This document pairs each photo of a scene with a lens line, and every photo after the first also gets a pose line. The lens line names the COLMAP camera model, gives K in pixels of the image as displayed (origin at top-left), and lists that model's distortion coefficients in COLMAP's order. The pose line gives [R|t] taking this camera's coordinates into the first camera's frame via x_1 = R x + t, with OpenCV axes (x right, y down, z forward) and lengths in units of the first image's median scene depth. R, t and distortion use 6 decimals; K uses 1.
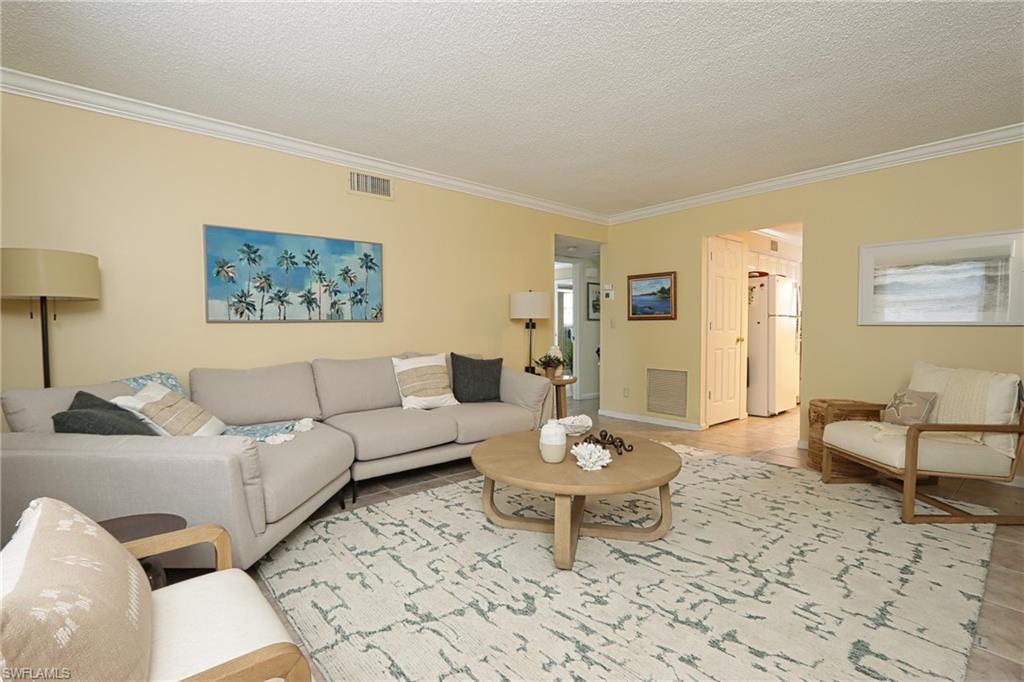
lens RADIAL K [[477.8, 0, 508.3], [0, 477.8, 341.7], [0, 0, 1]] dist [-0.016246, -0.000021]
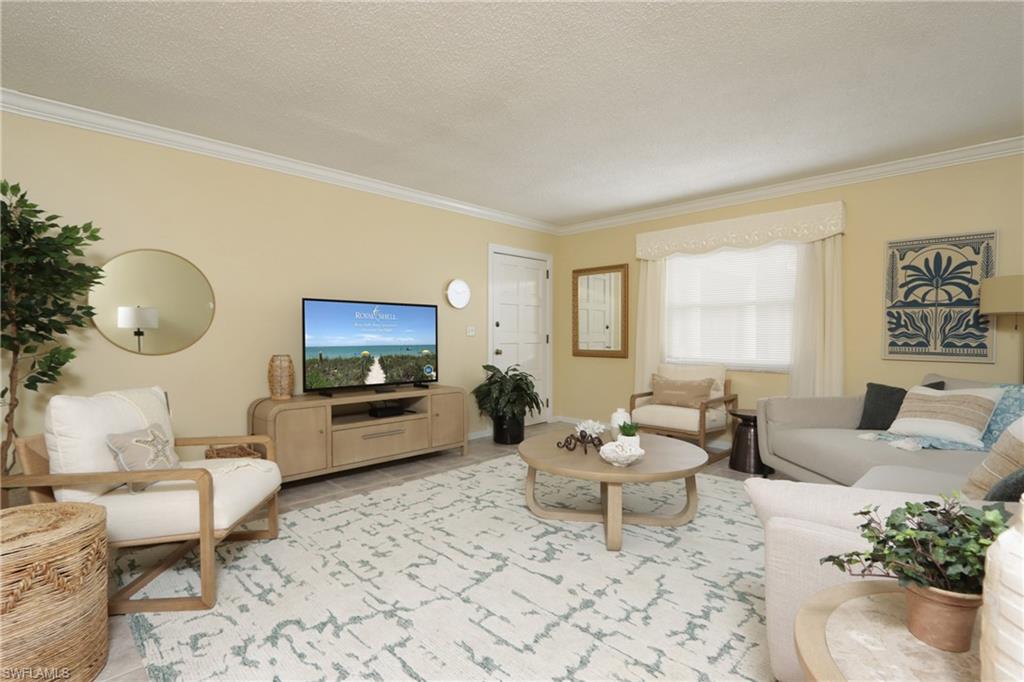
lens RADIAL K [[477.8, 0, 508.3], [0, 477.8, 341.7], [0, 0, 1]] dist [-0.016246, -0.000021]
pose [[-0.996676, 0.001069, -0.081459, 0.434505], [-0.002577, 0.999000, 0.044634, -0.063430], [0.081426, 0.044696, -0.995677, 1.953181]]
